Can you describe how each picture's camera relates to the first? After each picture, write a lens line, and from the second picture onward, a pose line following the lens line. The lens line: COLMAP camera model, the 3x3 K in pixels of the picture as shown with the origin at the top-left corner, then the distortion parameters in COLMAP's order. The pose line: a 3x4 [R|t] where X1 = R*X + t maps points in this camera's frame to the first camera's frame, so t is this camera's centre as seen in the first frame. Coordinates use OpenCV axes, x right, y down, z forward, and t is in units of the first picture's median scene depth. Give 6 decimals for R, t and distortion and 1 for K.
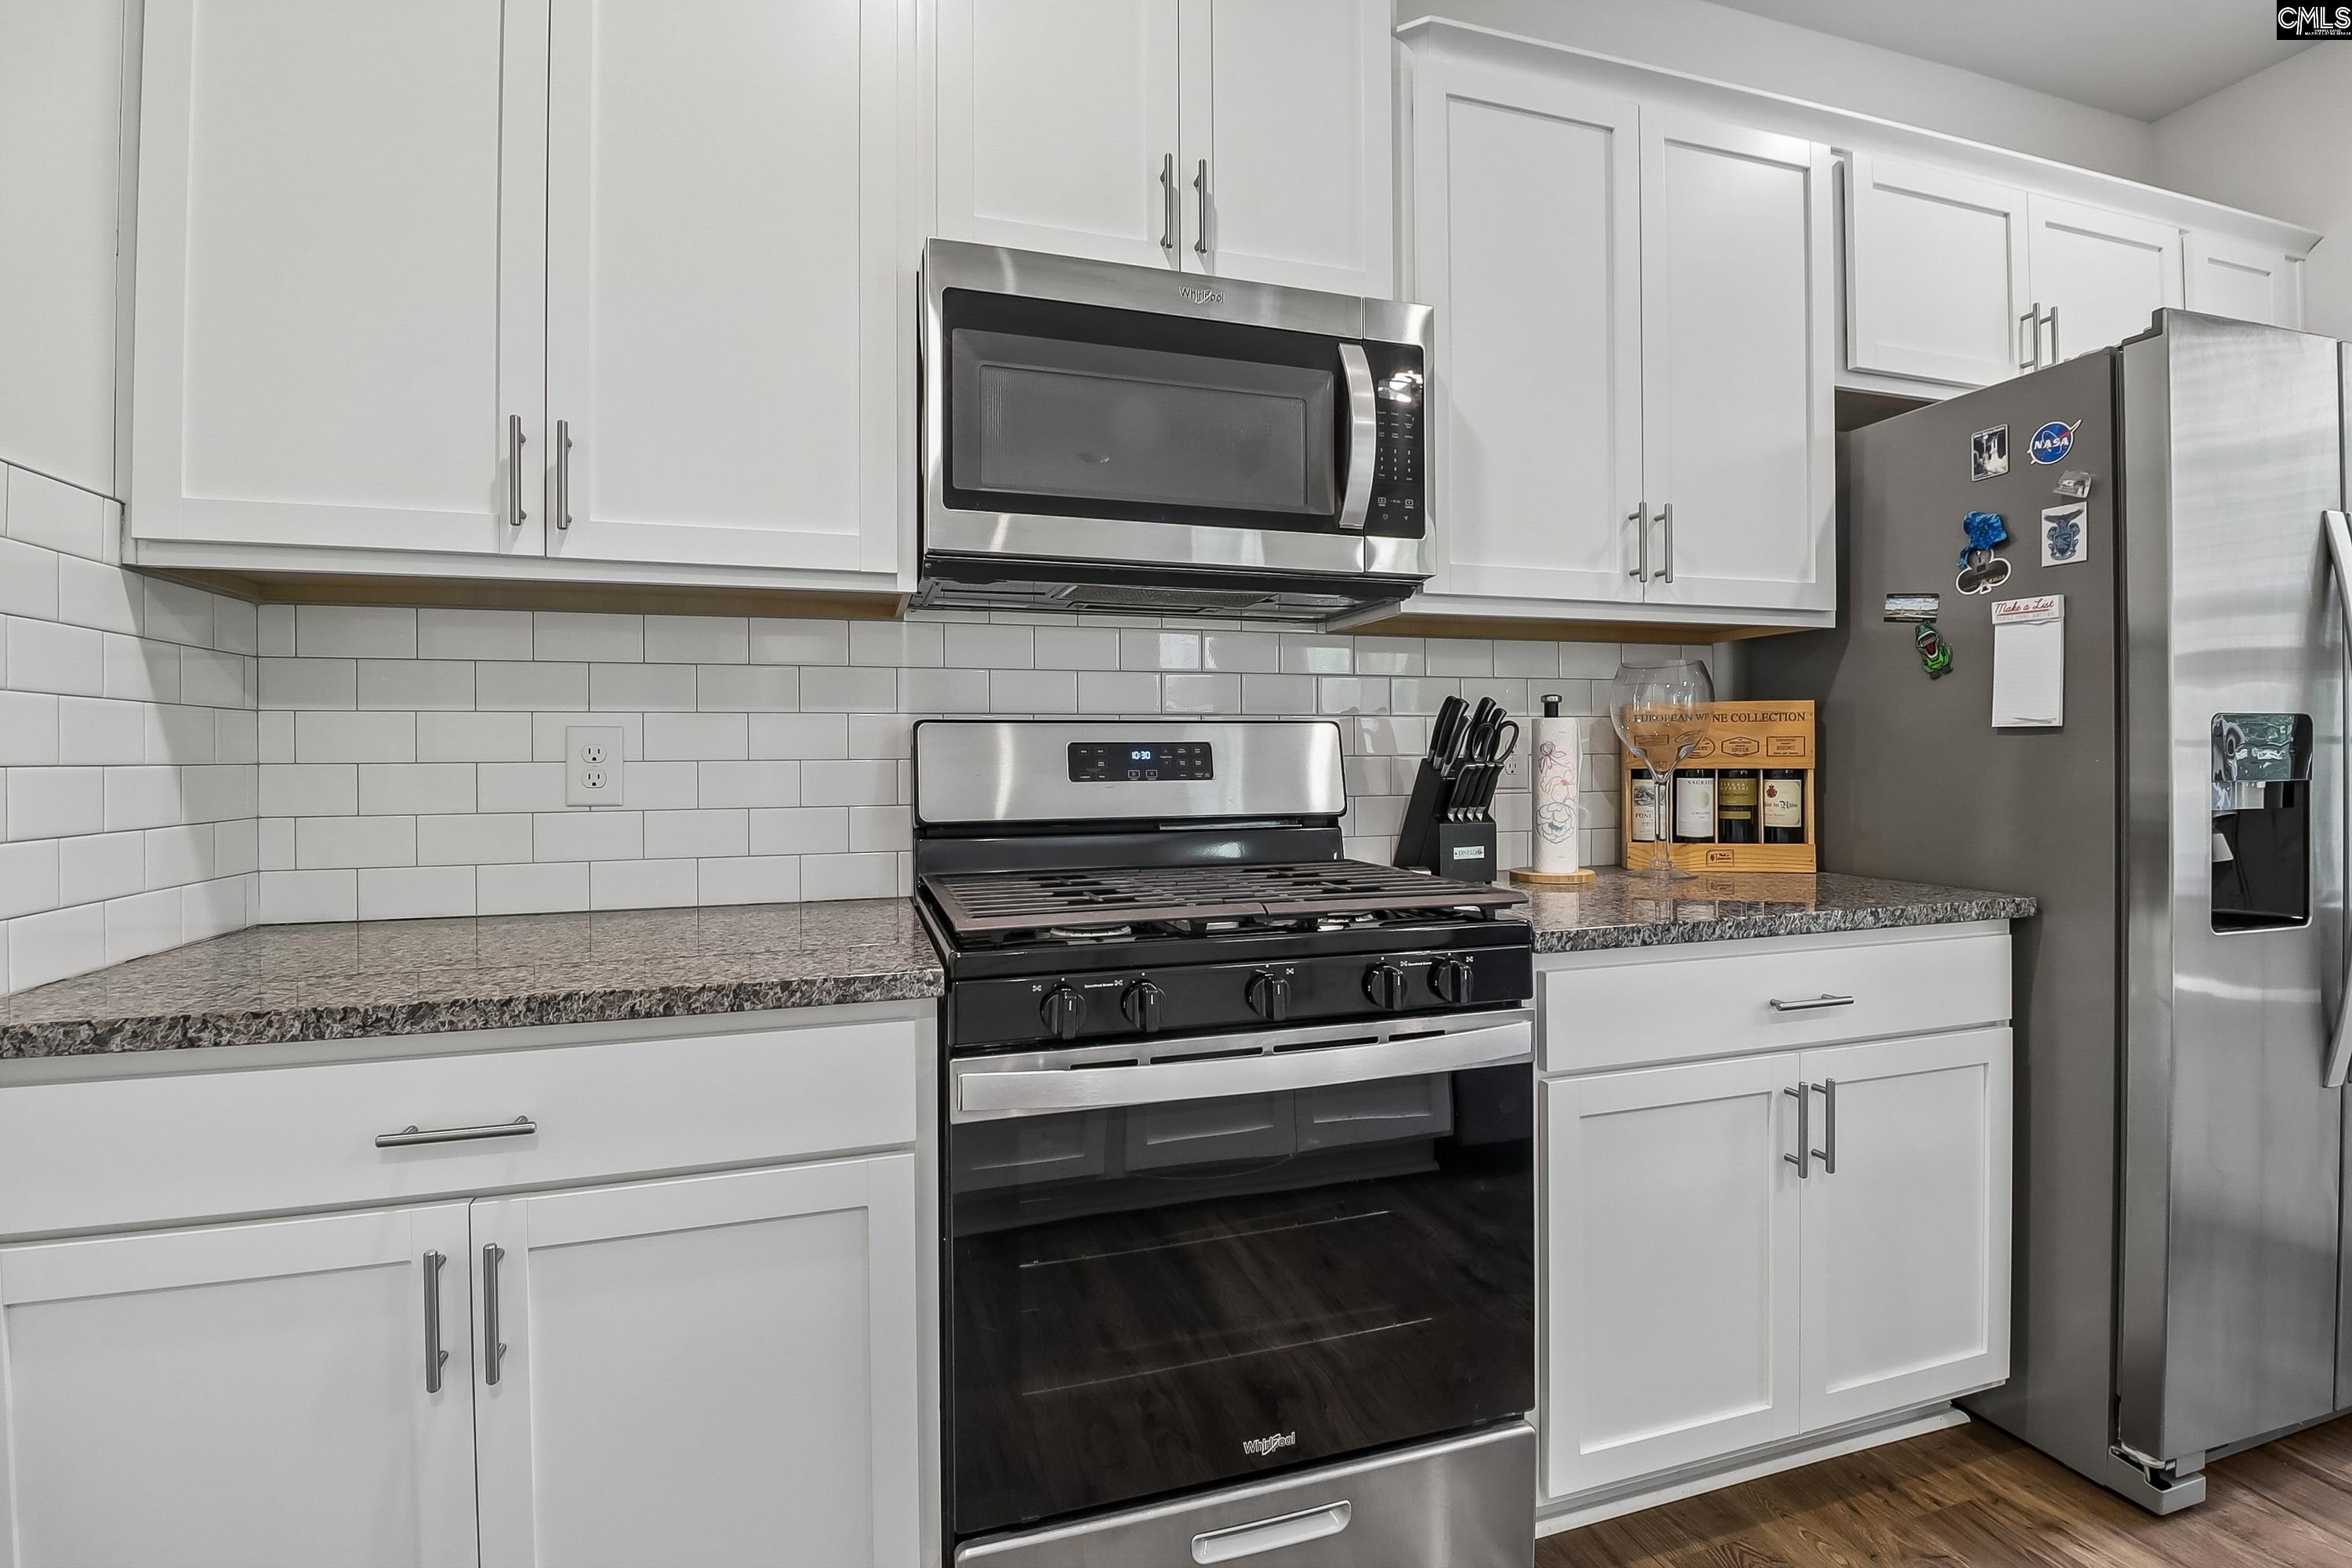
lens RADIAL K [[1087.4, 0, 1181.1], [0, 1087.4, 758.5], [0, 0, 1]] dist [0.000123, -0.012607]
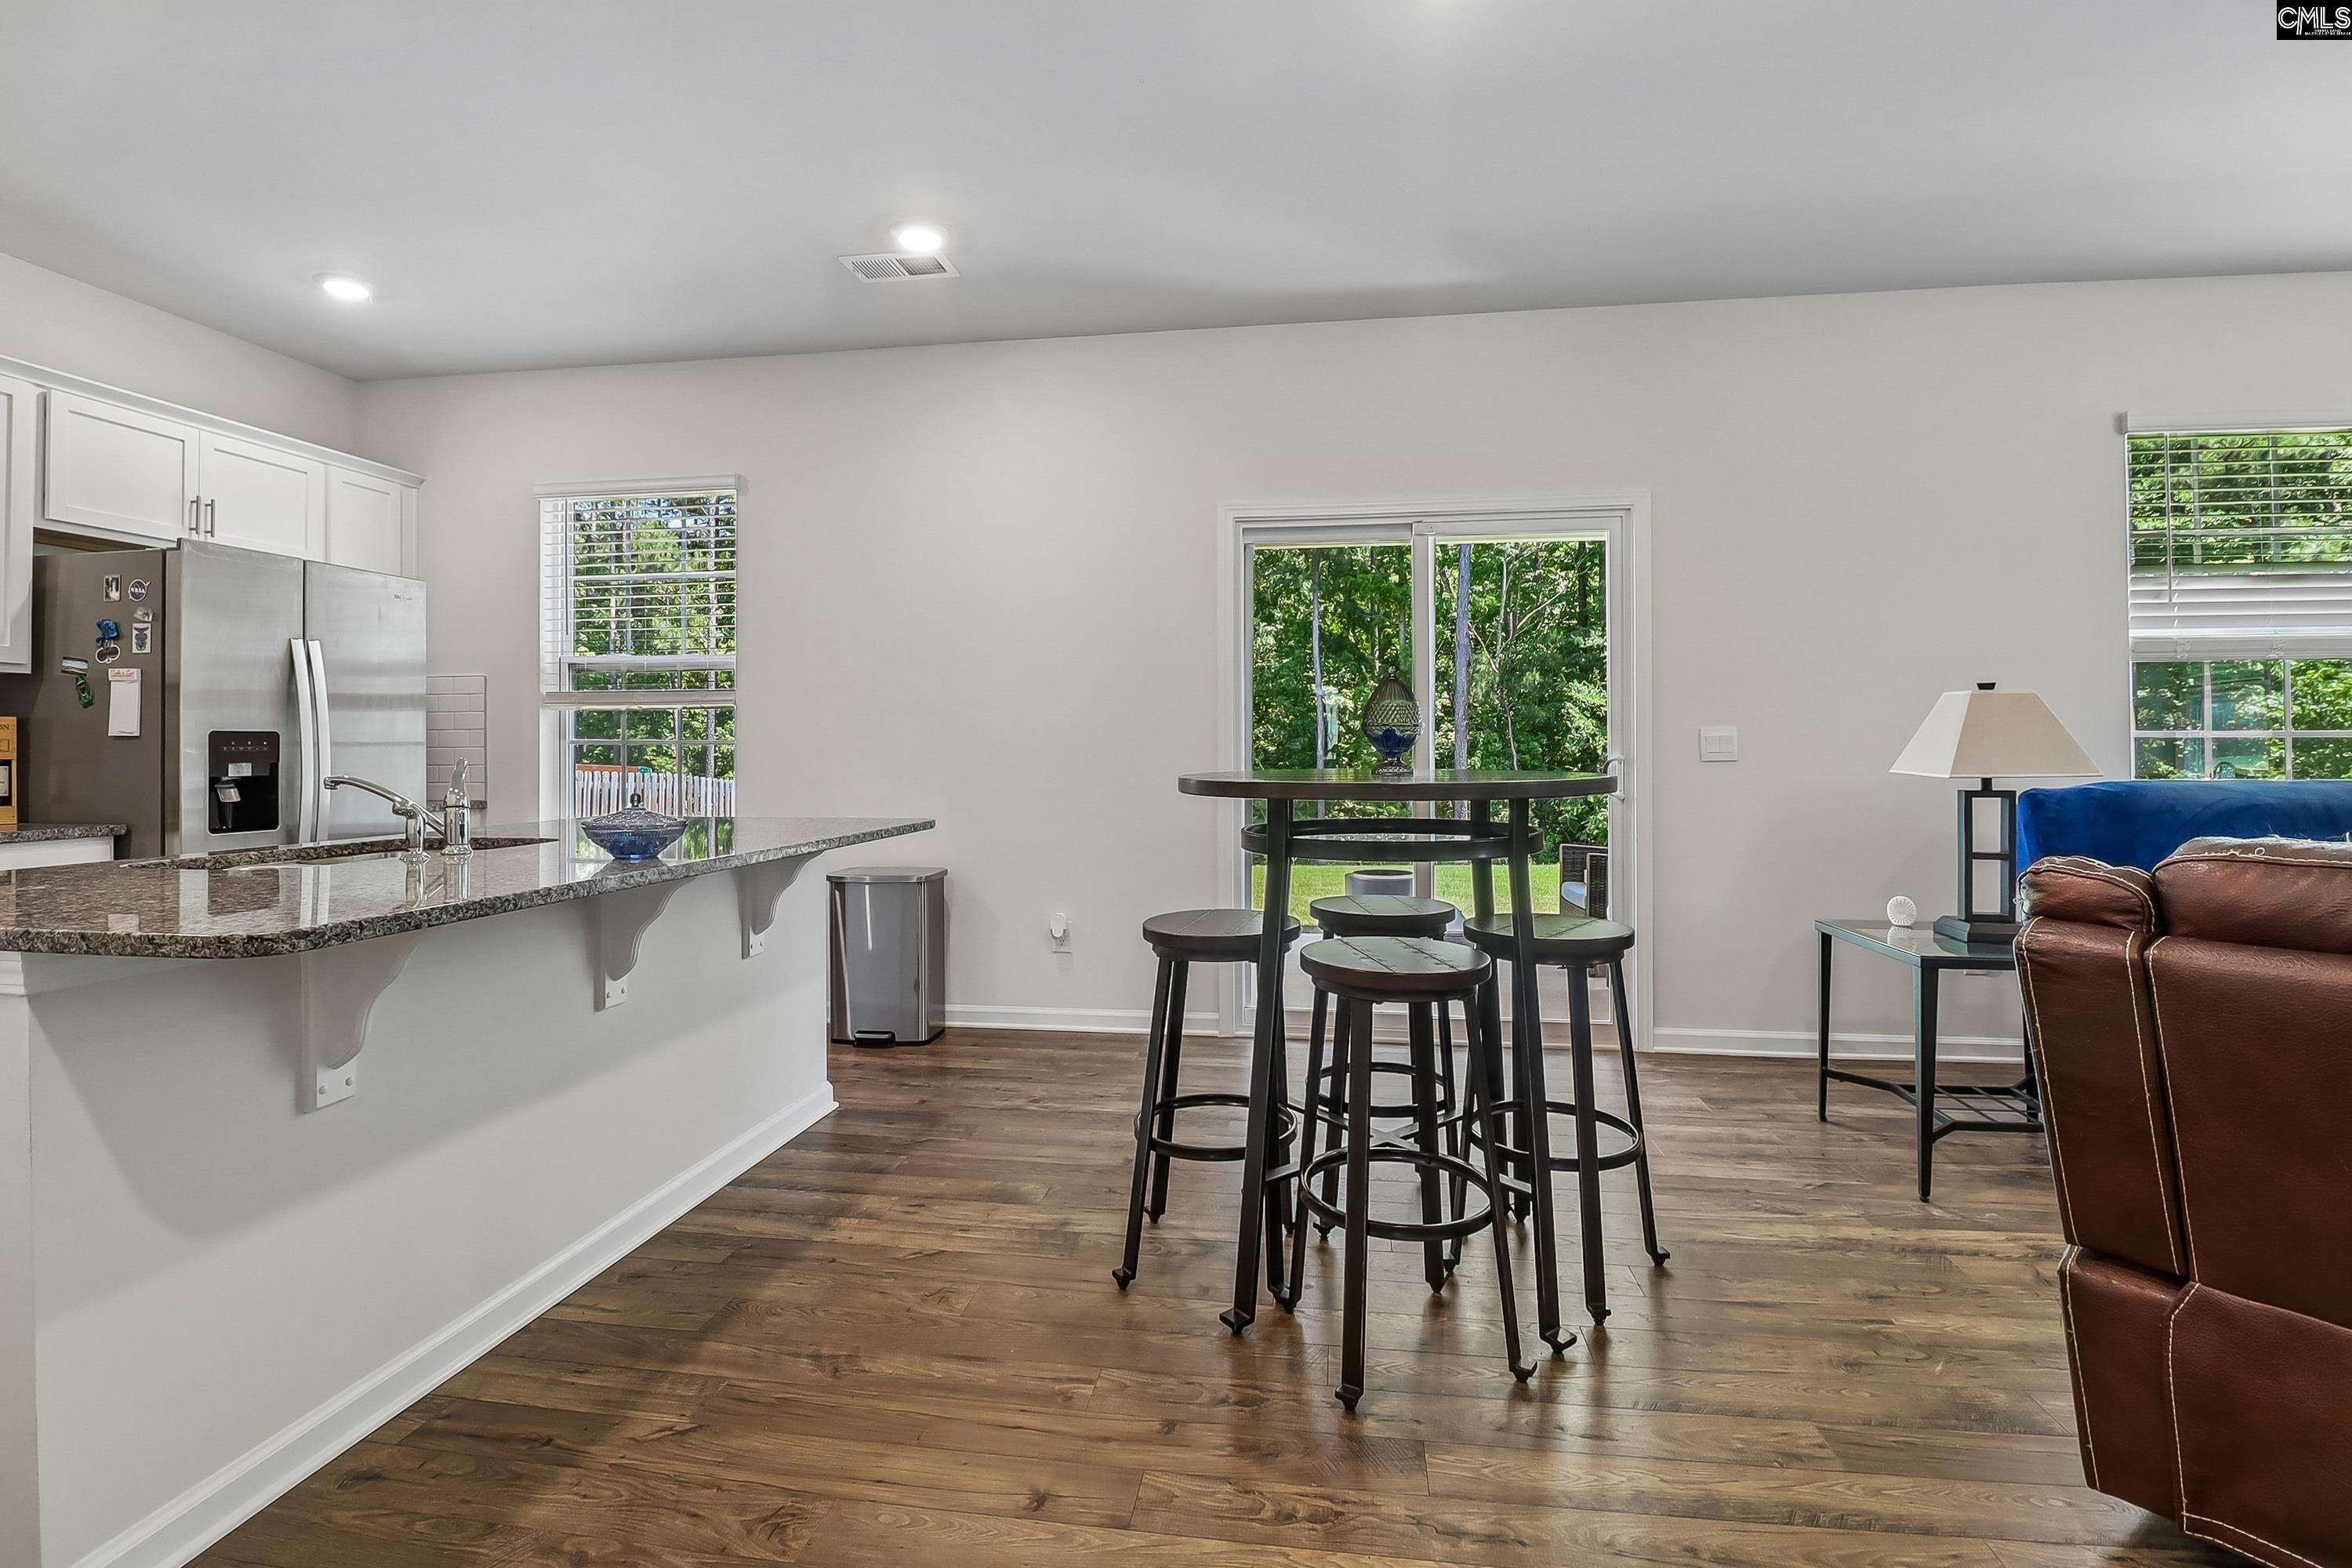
lens RADIAL K [[1090.0, 0, 1182.9], [0, 1090.0, 739.6], [0, 0, 1]] dist [-0.000003, -0.013820]
pose [[0.434113, 0.010206, 0.900801, -0.111329], [0.003252, 0.999912, -0.012896, 0.007398], [-0.900853, 0.008528, 0.434041, -1.438079]]
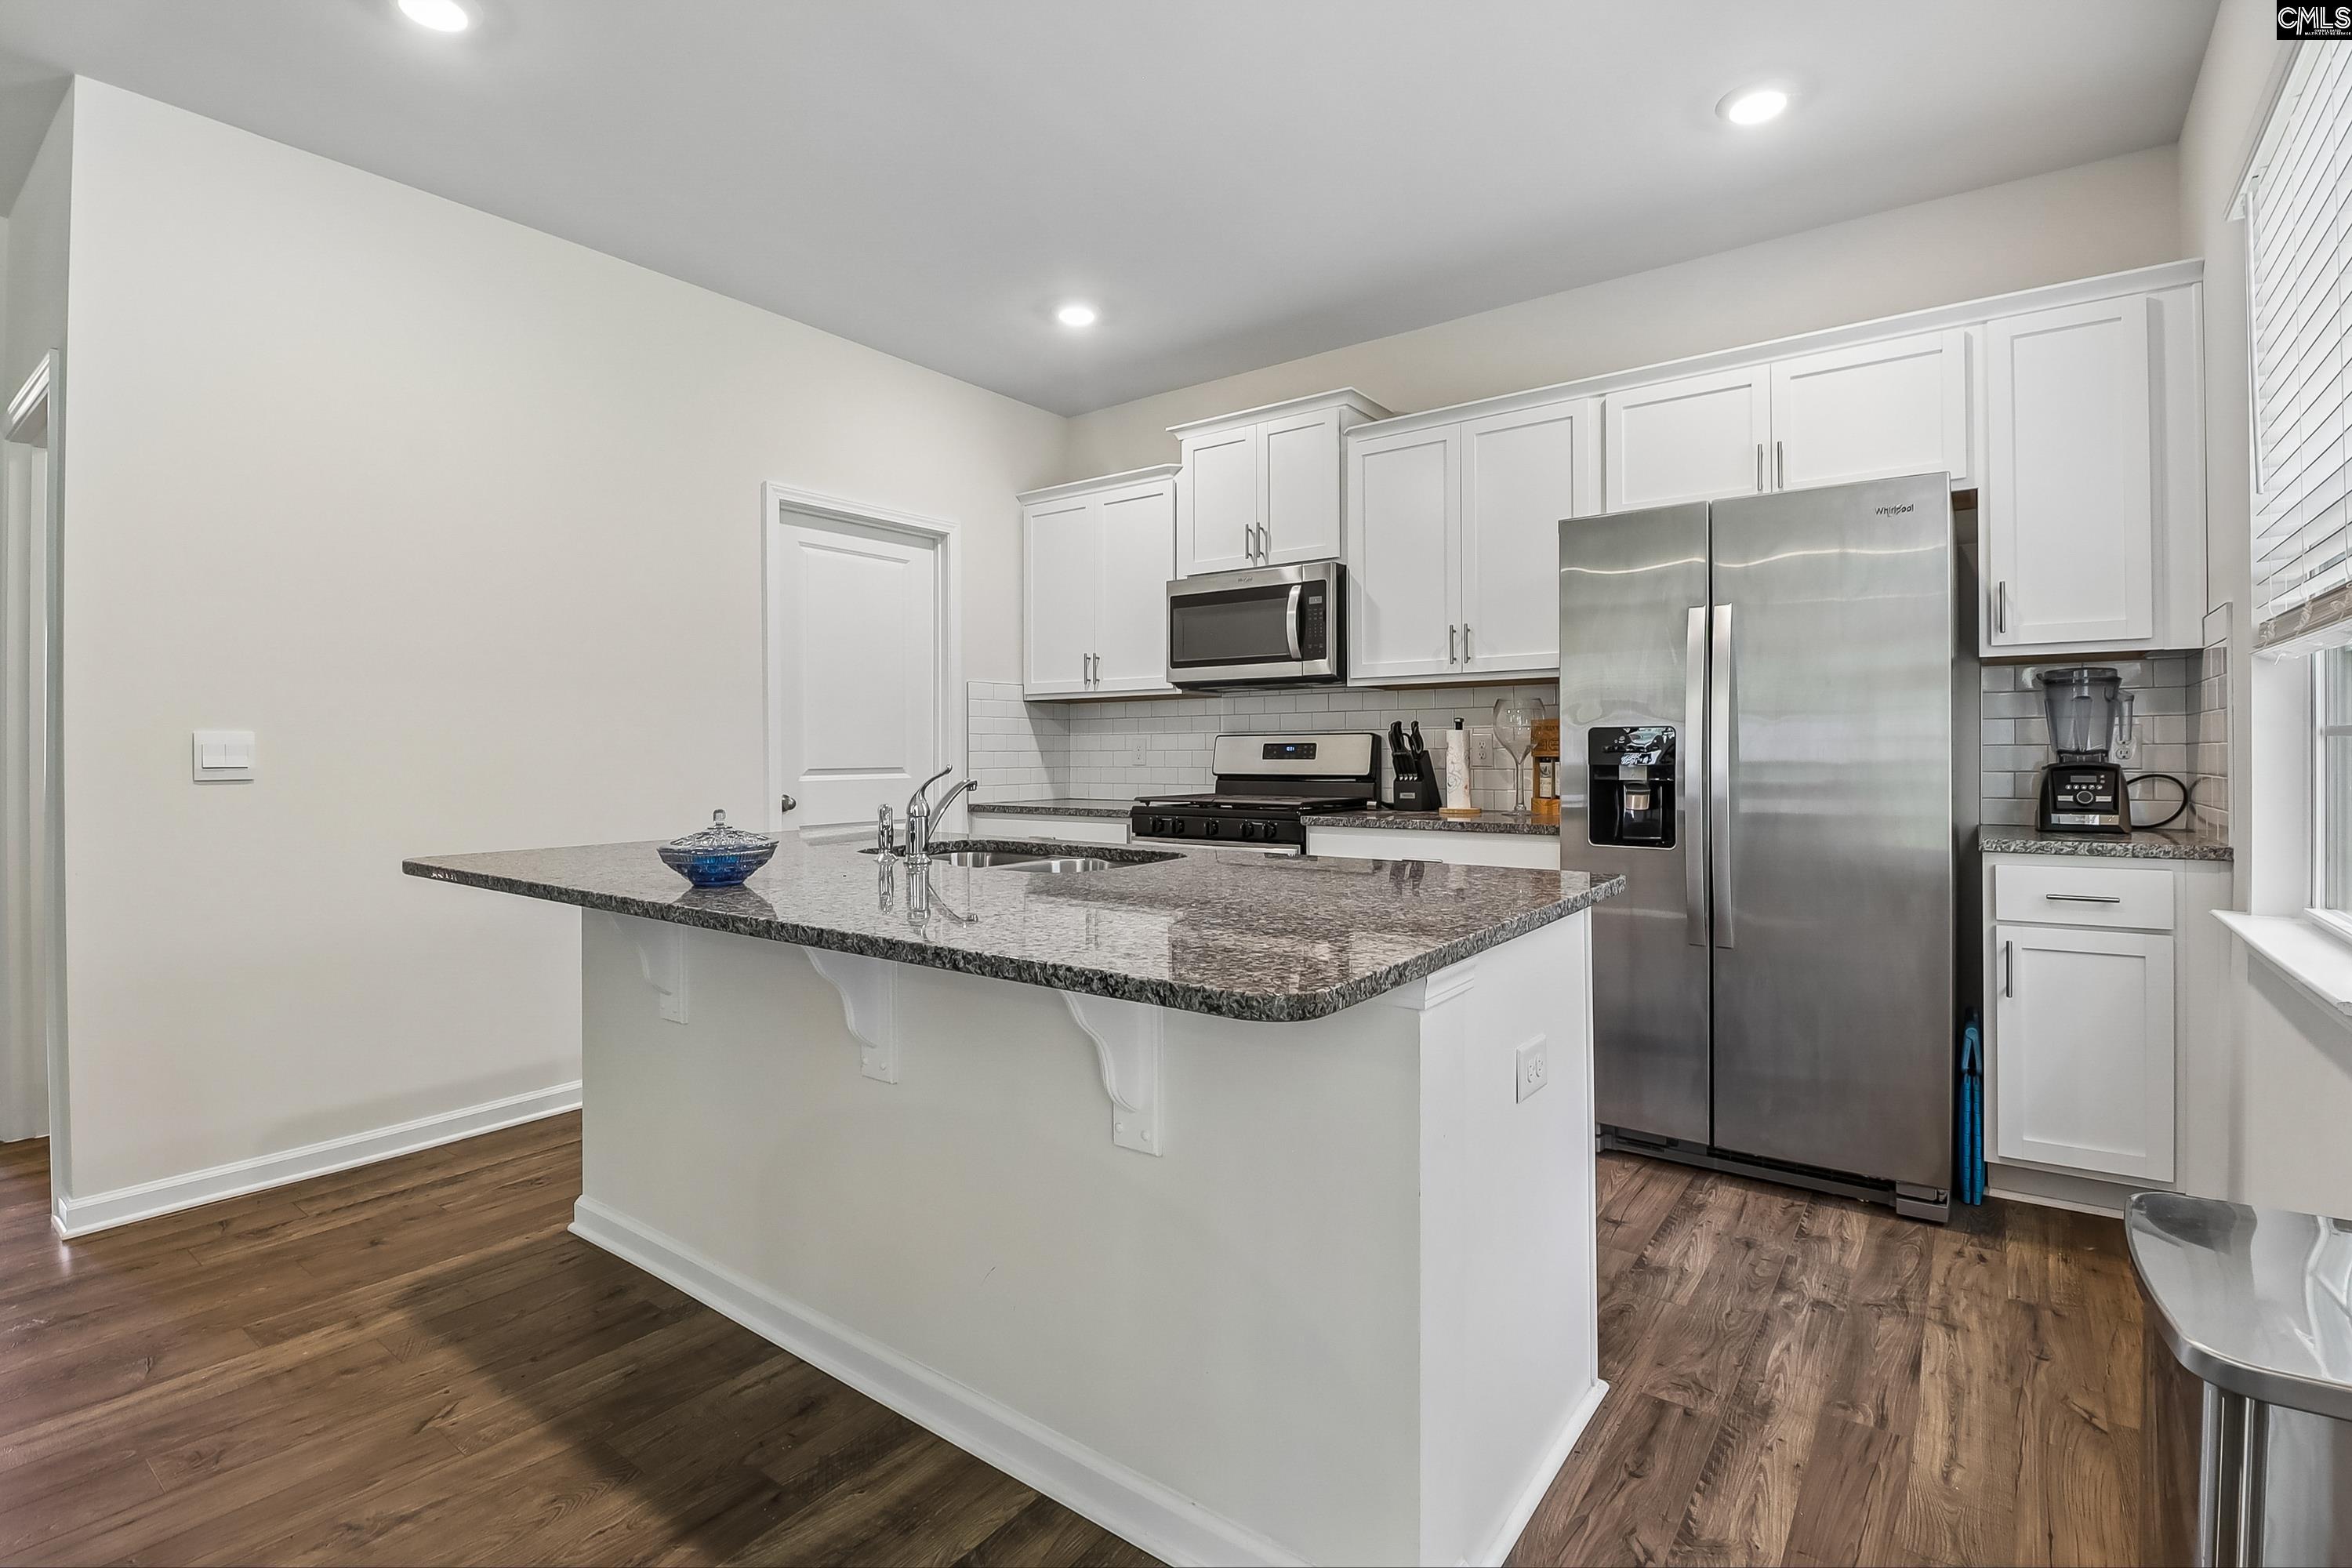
lens RADIAL K [[1100.9, 0, 1176.6], [0, 1100.9, 742.6], [0, 0, 1]] dist [0.001699, -0.010510]
pose [[0.582641, -0.001635, -0.812728, 1.818105], [-0.000384, 0.999997, -0.002288, -0.011152], [0.812729, 0.001645, 0.582639, -0.625698]]
